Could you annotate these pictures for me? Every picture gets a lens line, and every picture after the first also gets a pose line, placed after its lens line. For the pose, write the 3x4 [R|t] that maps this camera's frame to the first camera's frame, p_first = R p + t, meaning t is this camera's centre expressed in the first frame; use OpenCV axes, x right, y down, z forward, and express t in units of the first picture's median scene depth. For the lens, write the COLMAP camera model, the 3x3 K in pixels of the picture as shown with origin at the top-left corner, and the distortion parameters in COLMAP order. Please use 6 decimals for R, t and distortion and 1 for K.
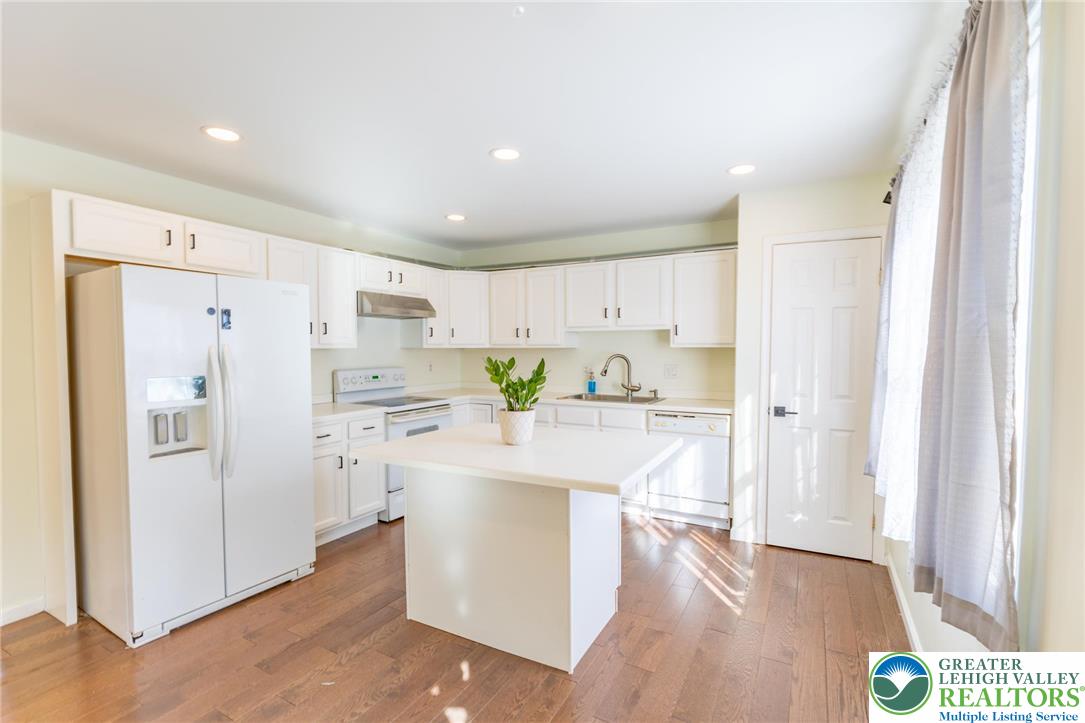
lens RADIAL K [[519.9, 0, 539.2], [0, 519.9, 365.1], [0, 0, 1]] dist [0.003428, 0.002354]
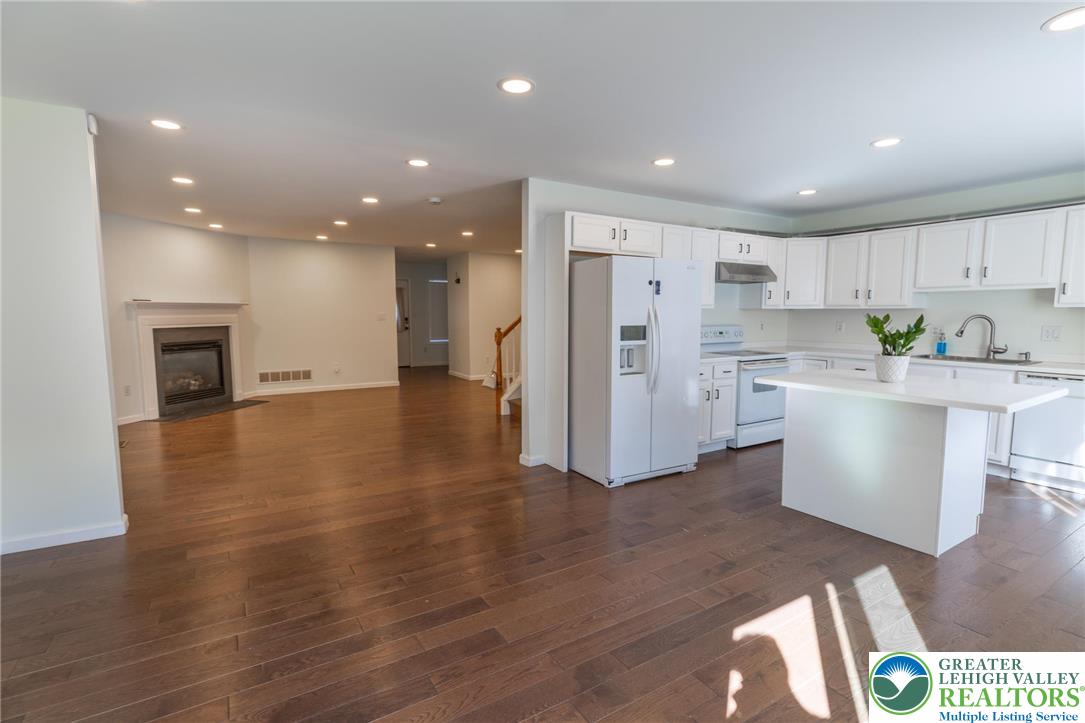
lens RADIAL K [[519.9, 0, 549.5], [0, 519.9, 363.6], [0, 0, 1]] dist [0.003428, 0.002354]
pose [[0.876117, 0.050405, -0.479456, -0.104654], [-0.017971, 0.997243, 0.072001, 0.018603], [0.481763, -0.054465, 0.874607, -0.325278]]
